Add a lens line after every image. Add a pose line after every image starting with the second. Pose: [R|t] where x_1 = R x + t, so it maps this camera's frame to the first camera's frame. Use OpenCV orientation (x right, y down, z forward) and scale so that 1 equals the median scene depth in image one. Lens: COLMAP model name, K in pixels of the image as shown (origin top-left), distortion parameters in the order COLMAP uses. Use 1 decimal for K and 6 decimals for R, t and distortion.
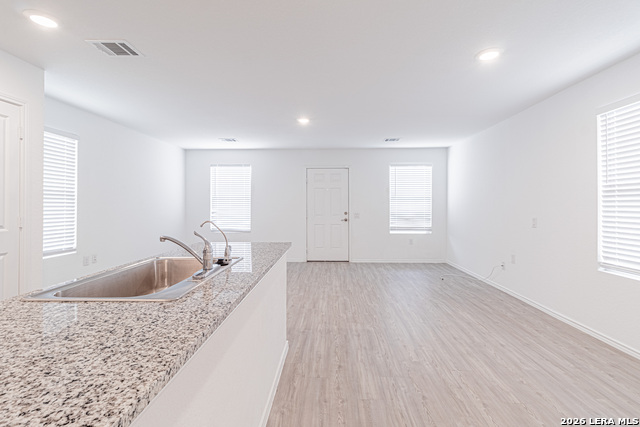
lens RADIAL K [[298.4, 0, 321.5], [0, 298.4, 204.3], [0, 0, 1]] dist [0.001501, -0.000043]
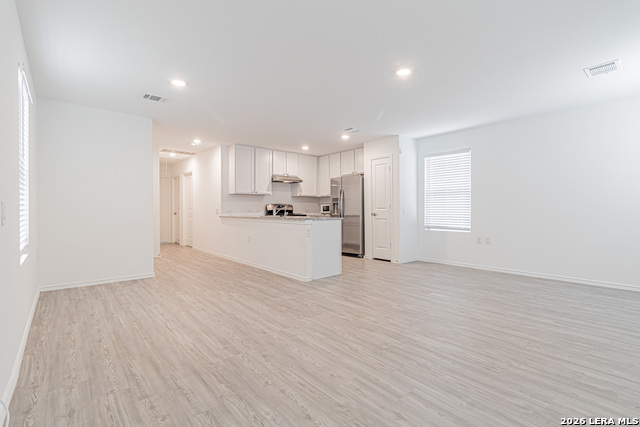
lens RADIAL K [[297.9, 0, 322.9], [0, 297.9, 210.8], [0, 0, 1]] dist [0.004169, 0.000352]
pose [[-0.731404, 0.006120, -0.681917, 0.633915], [0.004512, 0.999981, 0.004135, 0.052242], [0.681929, -0.000052, -0.731418, 1.532186]]
